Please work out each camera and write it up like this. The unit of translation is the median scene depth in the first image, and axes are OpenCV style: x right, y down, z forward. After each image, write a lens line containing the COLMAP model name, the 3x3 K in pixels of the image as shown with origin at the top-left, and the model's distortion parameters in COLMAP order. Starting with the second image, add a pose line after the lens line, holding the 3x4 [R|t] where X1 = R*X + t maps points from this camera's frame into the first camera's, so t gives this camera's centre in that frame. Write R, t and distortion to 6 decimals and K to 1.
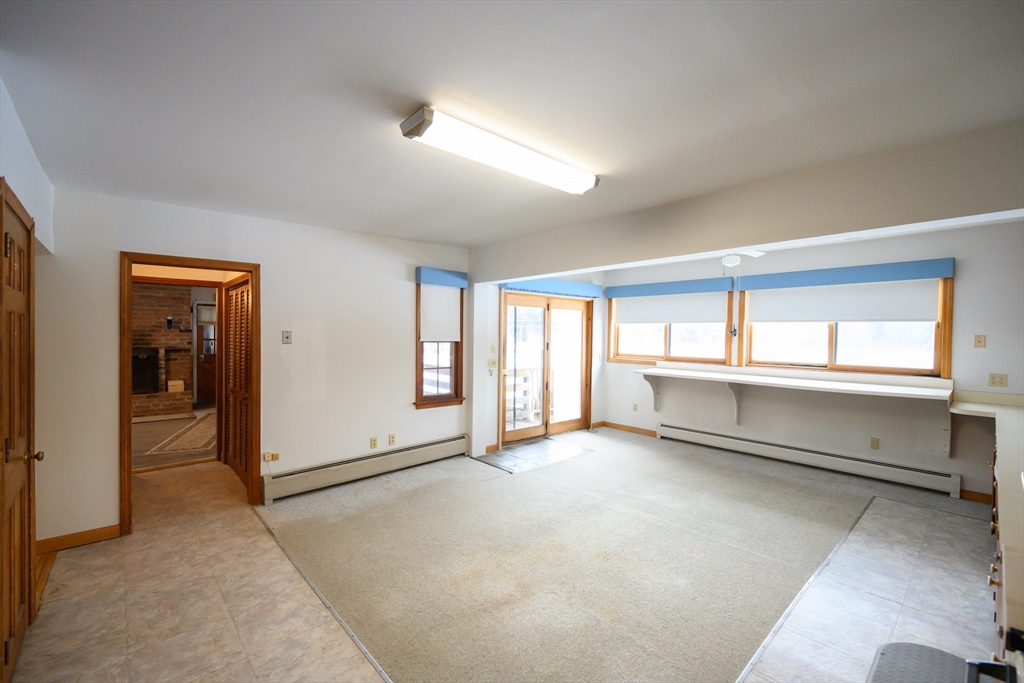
lens RADIAL K [[434.8, 0, 522.8], [0, 434.8, 340.2], [0, 0, 1]] dist [-0.000225, -0.000060]
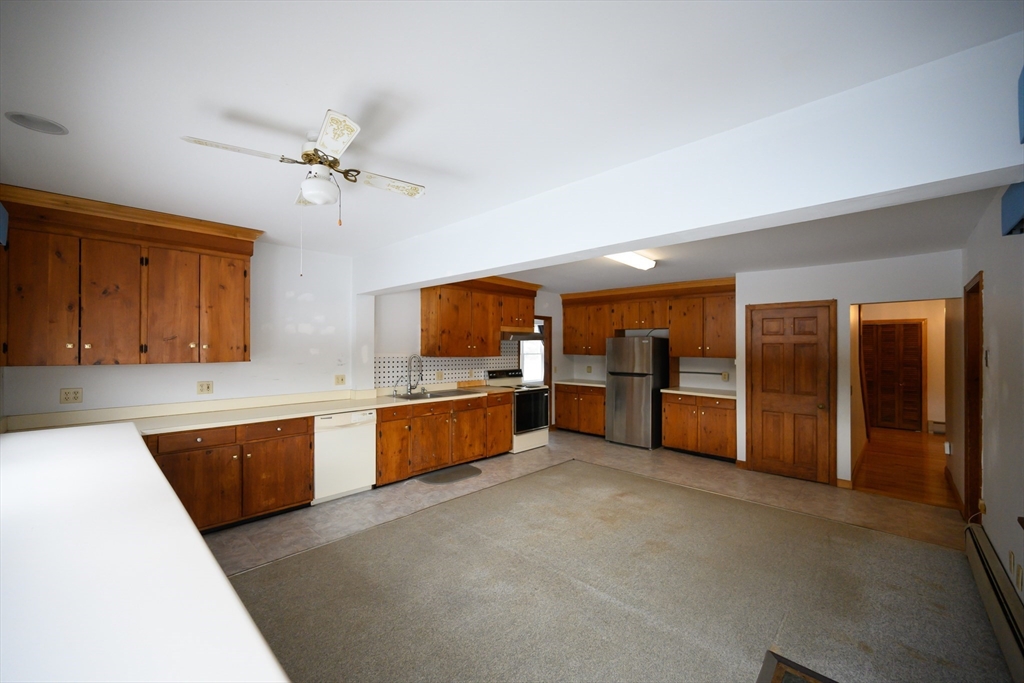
lens RADIAL K [[402.2, 0, 514.9], [0, 402.2, 345.4], [0, 0, 1]] dist [0.000162, 0.000034]
pose [[-0.997507, -0.013702, -0.069227, 0.321203], [-0.014107, 0.999886, 0.005373, -0.019293], [0.069146, 0.006337, -0.997586, 1.585765]]
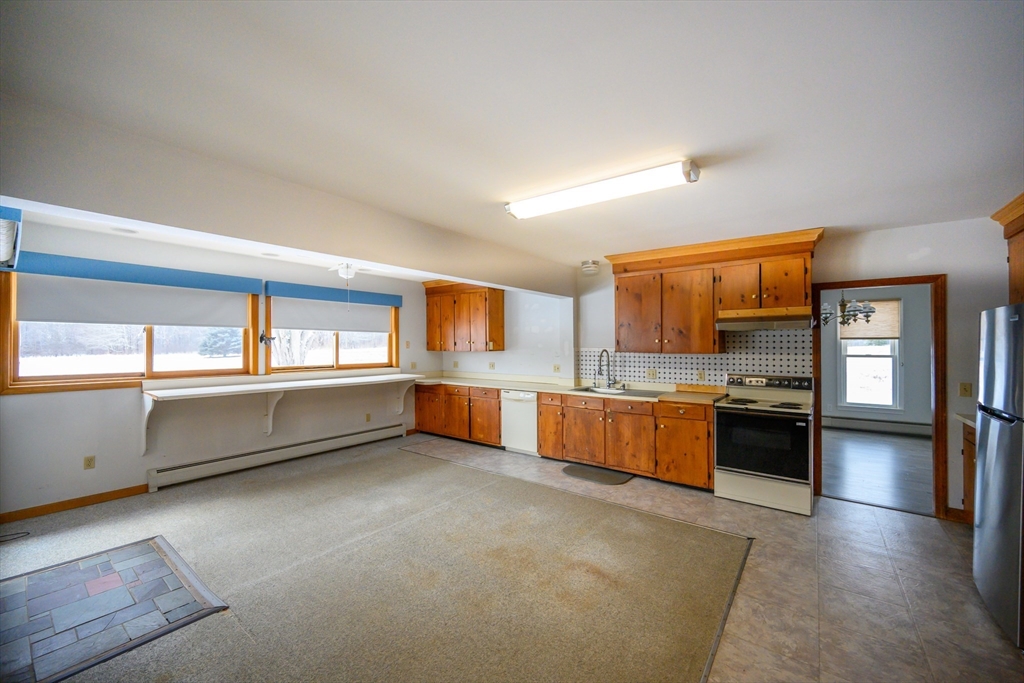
lens RADIAL K [[402.2, 0, 514.9], [0, 402.2, 345.4], [0, 0, 1]] dist [0.000162, 0.000034]
pose [[-0.171782, -0.012158, 0.985060, -0.625670], [0.011344, 0.999833, 0.014319, -0.013173], [-0.985070, 0.013634, -0.171615, 0.830010]]
